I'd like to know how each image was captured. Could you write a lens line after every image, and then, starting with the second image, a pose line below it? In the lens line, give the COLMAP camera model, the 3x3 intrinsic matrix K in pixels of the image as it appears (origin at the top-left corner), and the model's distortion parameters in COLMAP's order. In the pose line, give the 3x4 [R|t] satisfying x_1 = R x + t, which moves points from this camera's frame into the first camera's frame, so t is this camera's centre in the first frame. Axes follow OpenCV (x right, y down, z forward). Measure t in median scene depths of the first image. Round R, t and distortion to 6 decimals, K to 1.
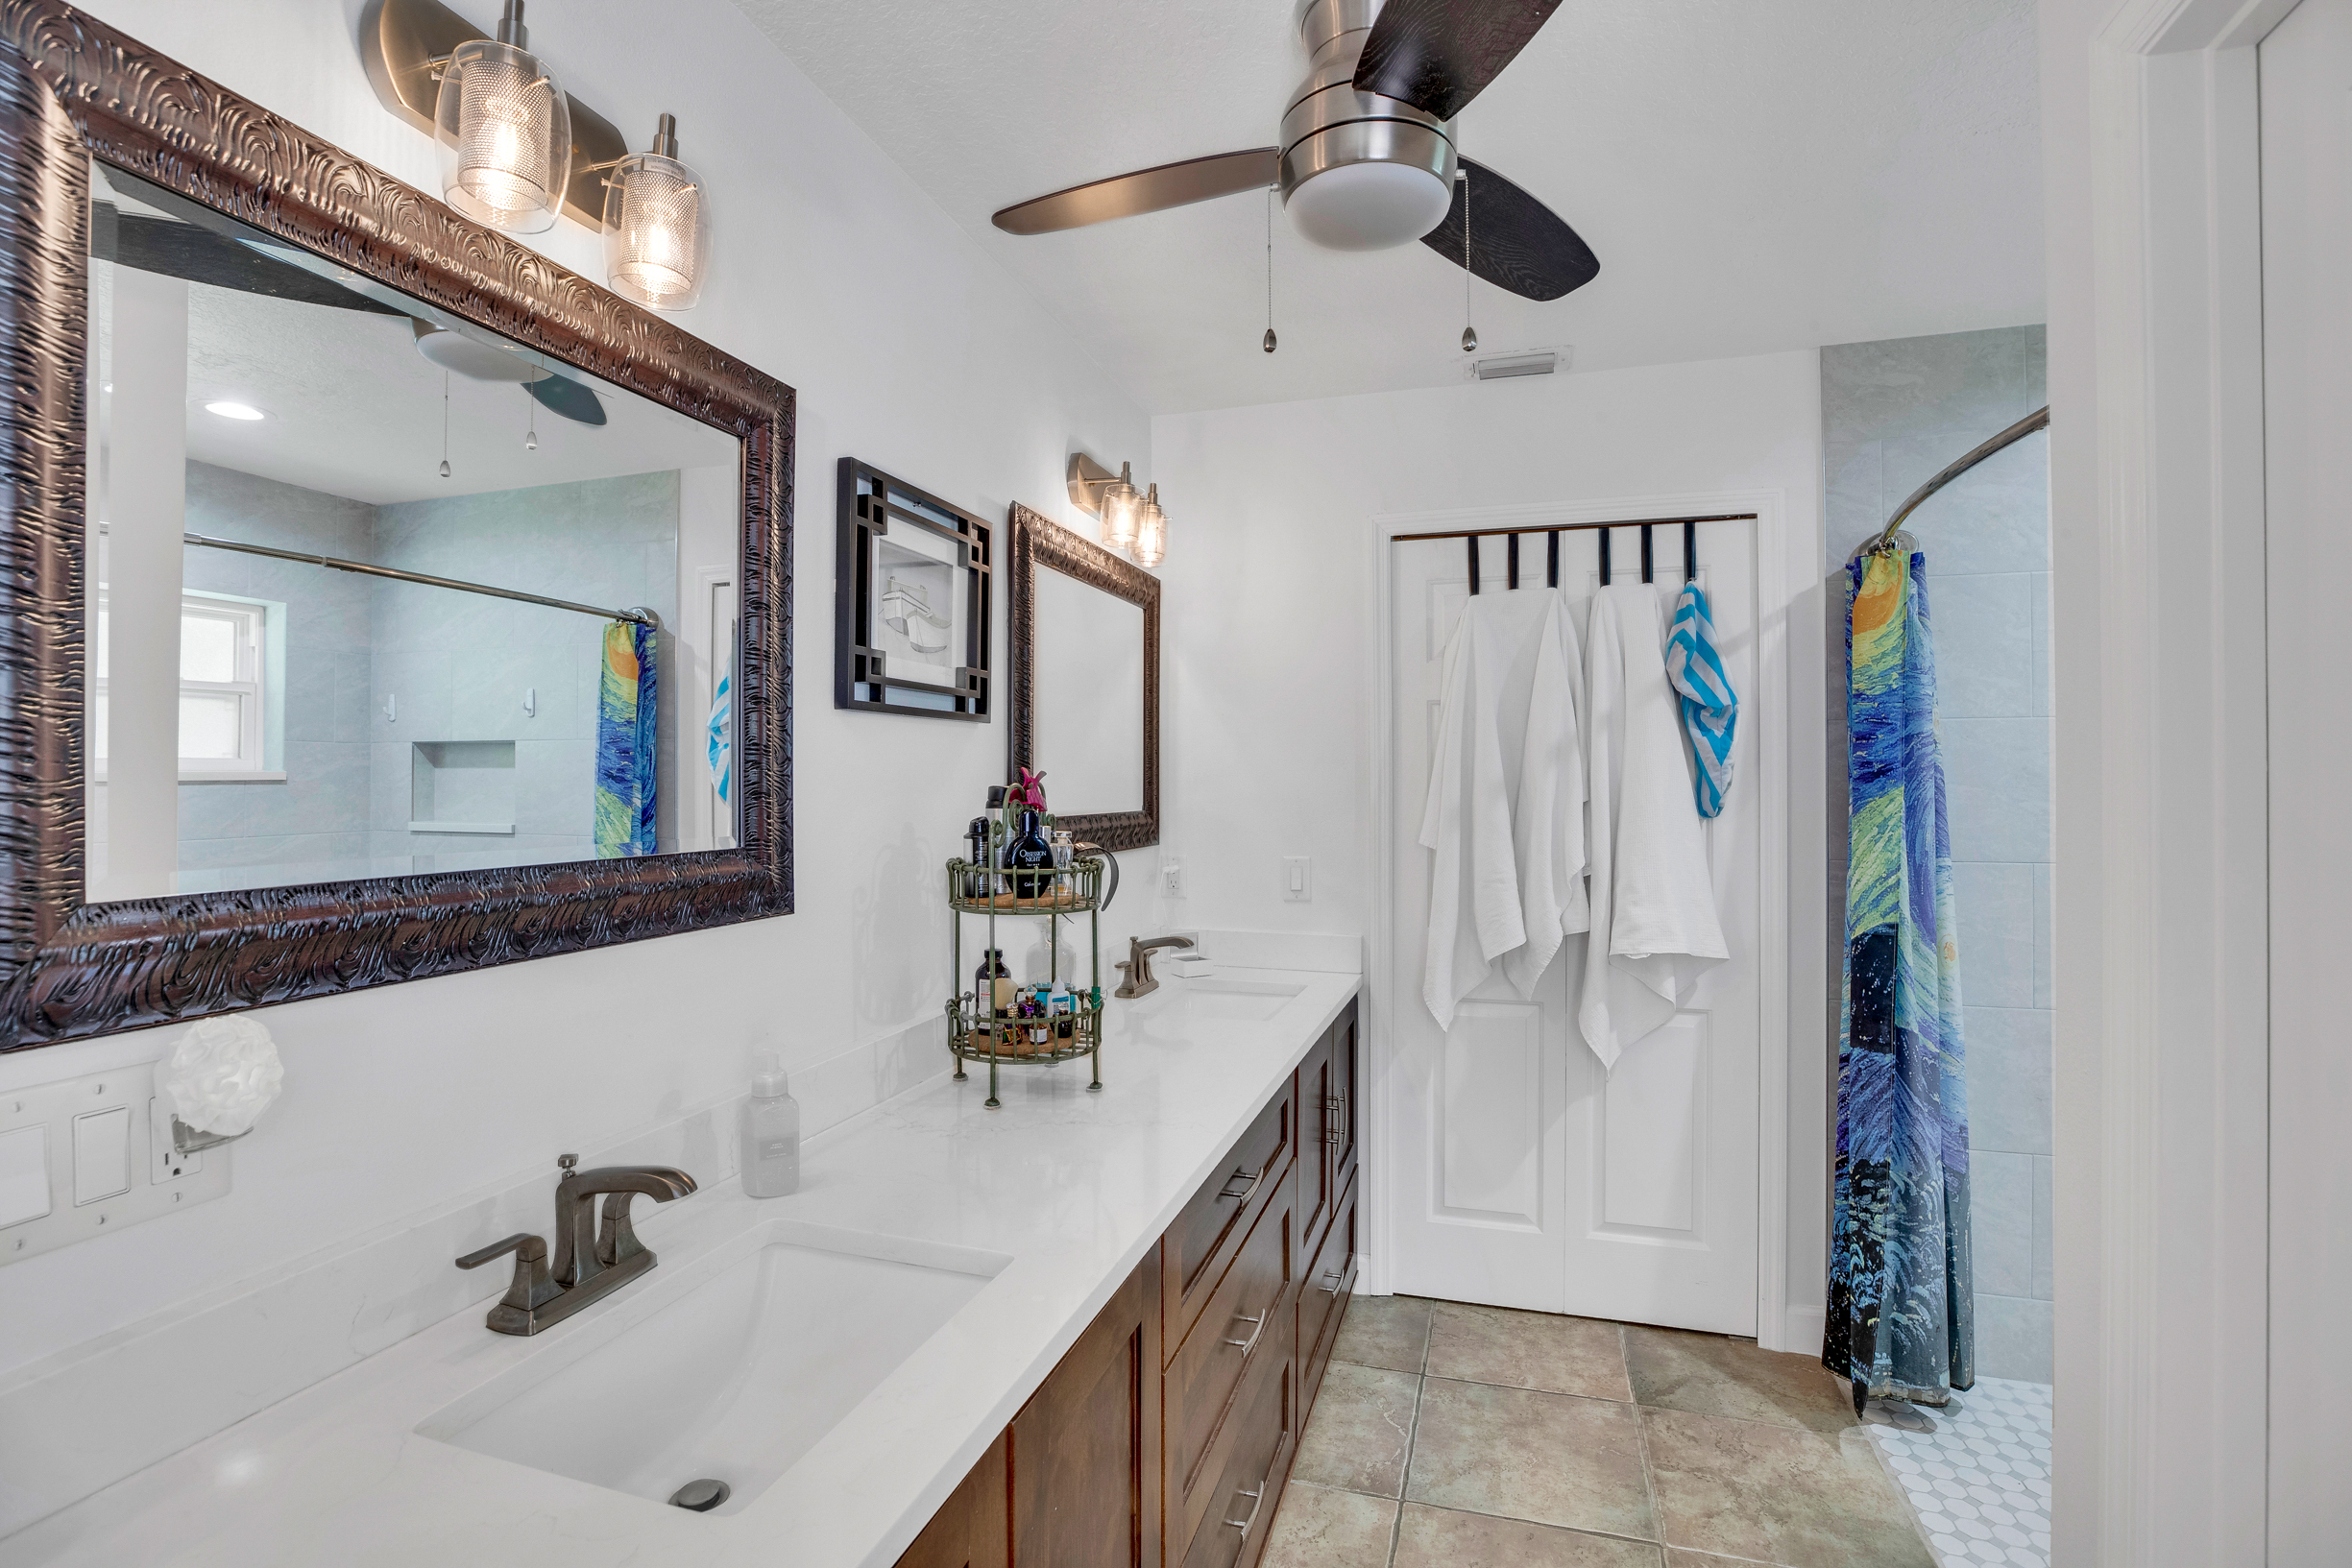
lens RADIAL K [[1081.6, 0, 1175.8], [0, 1081.6, 776.3], [0, 0, 1]] dist [-0.037271, 0.008707]
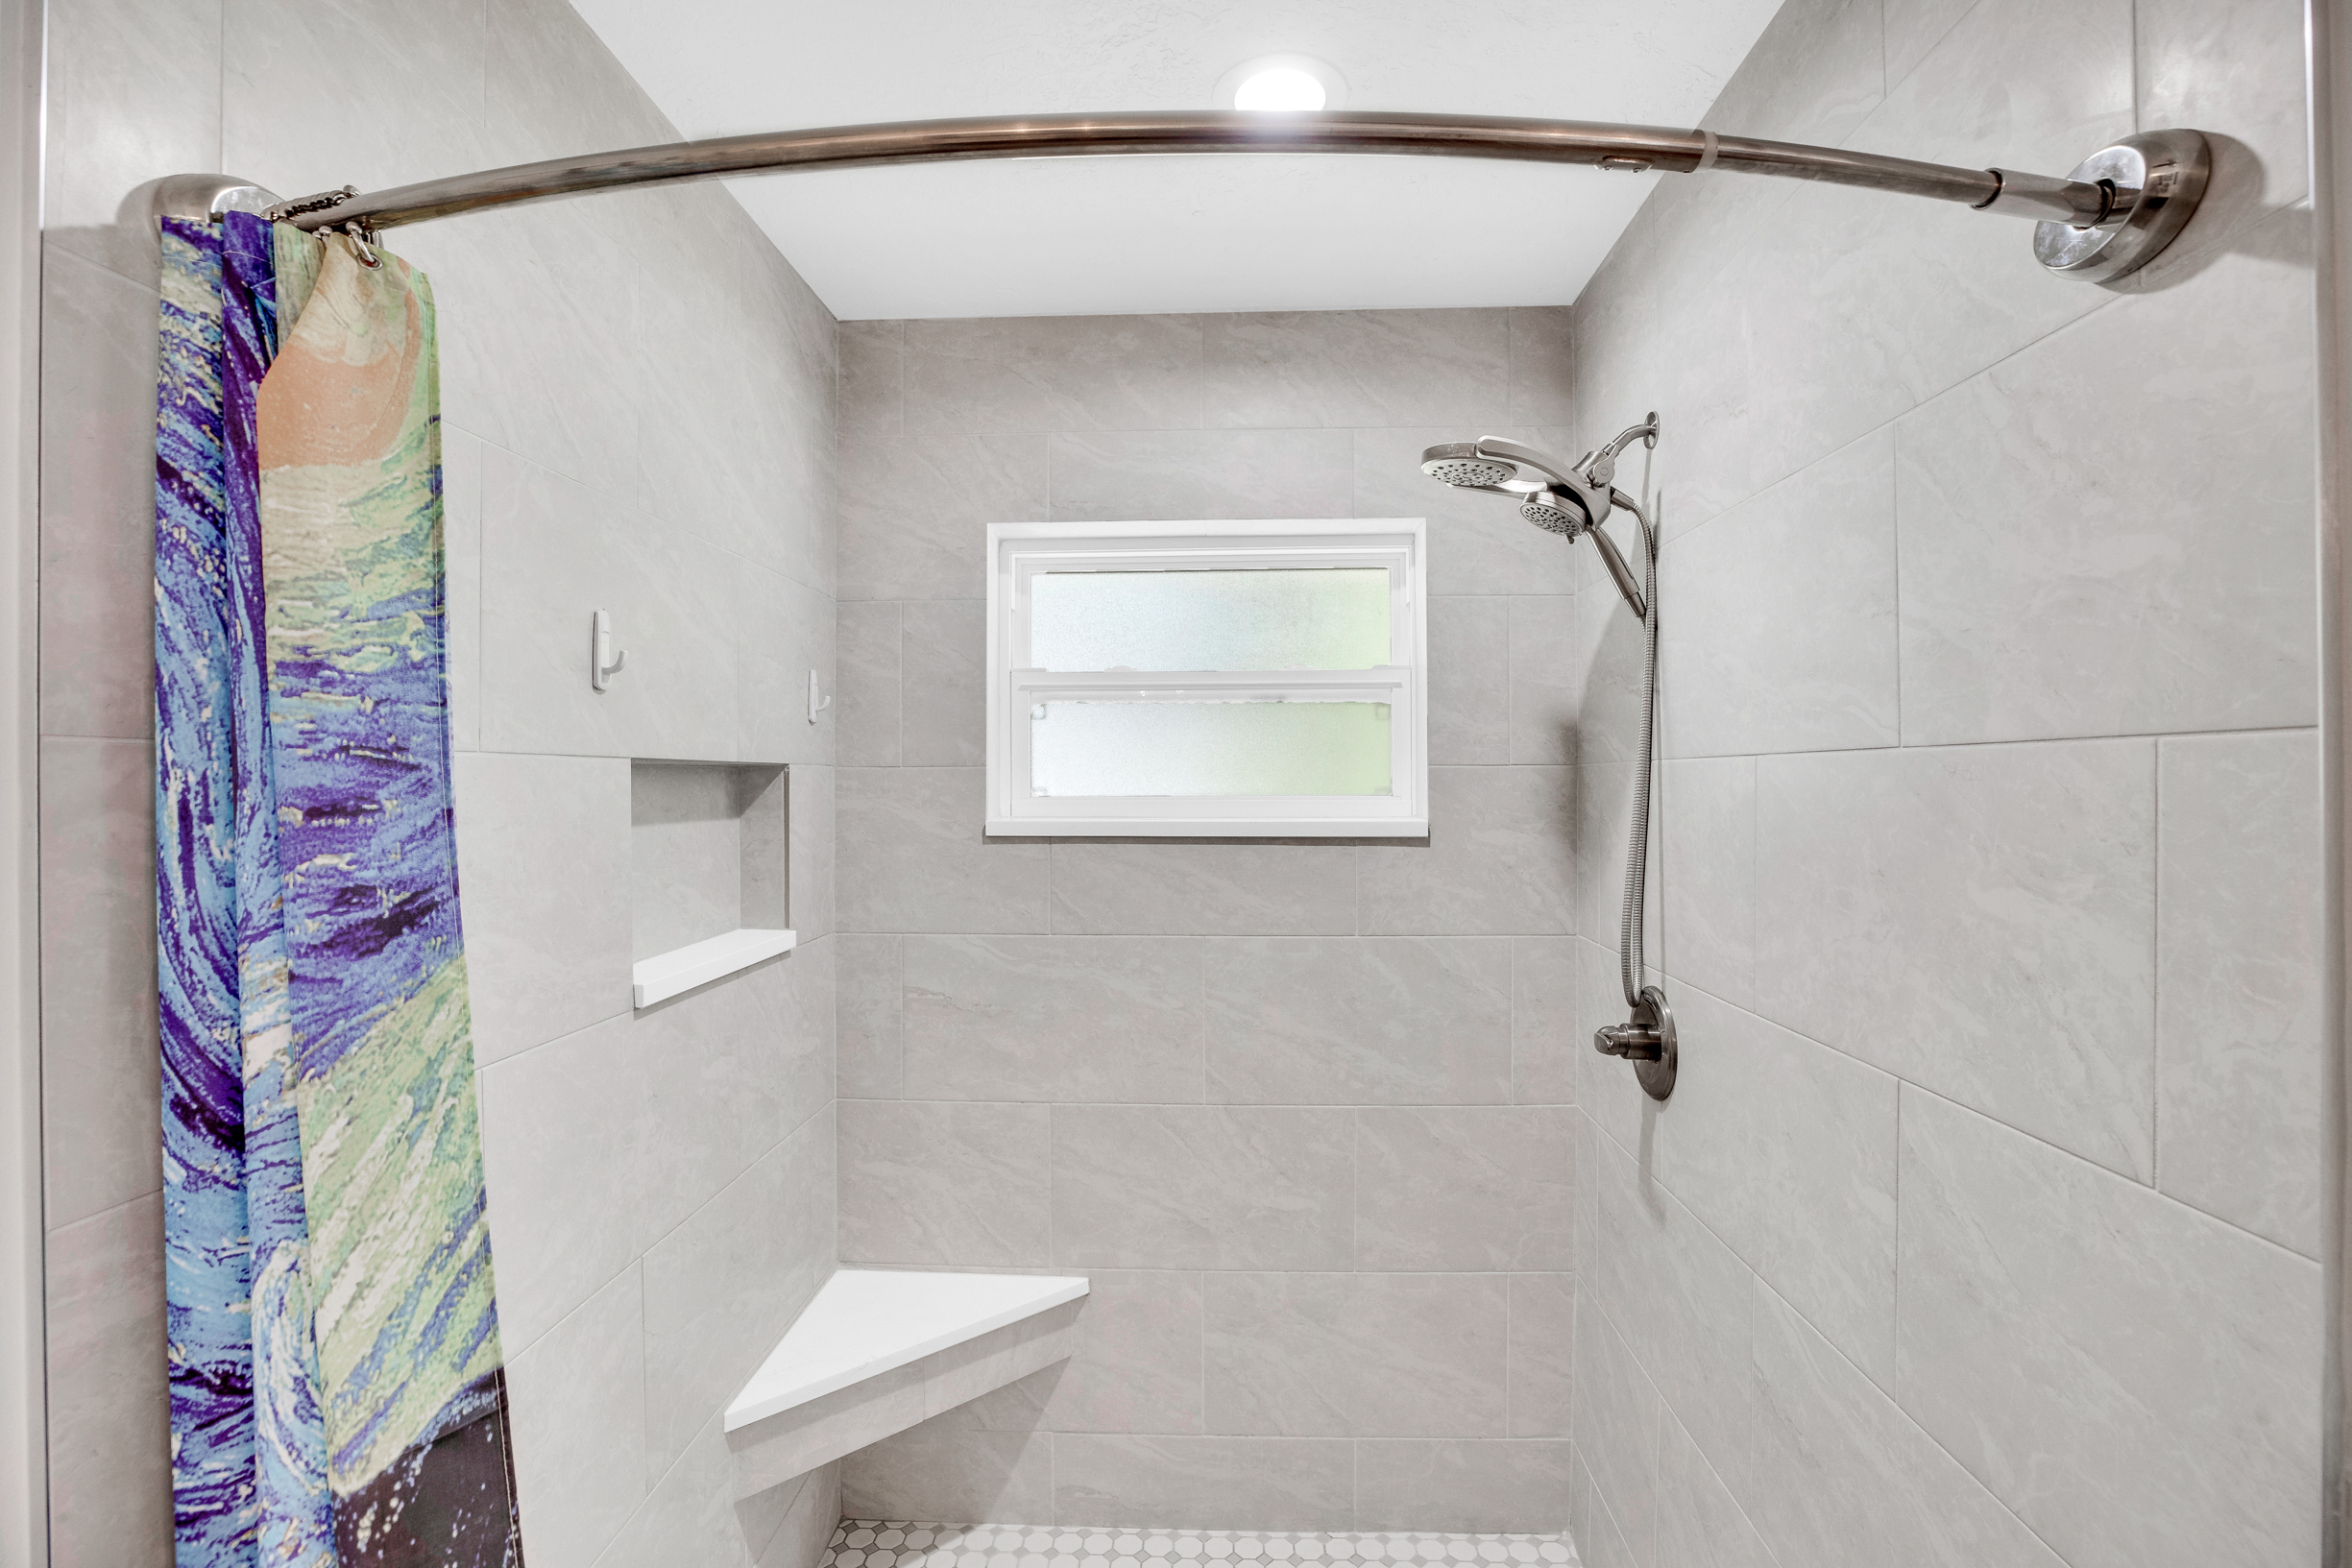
lens RADIAL K [[1081.6, 0, 1173.1], [0, 1081.6, 781.7], [0, 0, 1]] dist [-0.037271, 0.008707]
pose [[-0.252384, 0.007992, 0.967594, 0.292415], [0.000631, 0.999967, -0.008095, -0.041821], [-0.967627, -0.001432, -0.252381, 0.852907]]
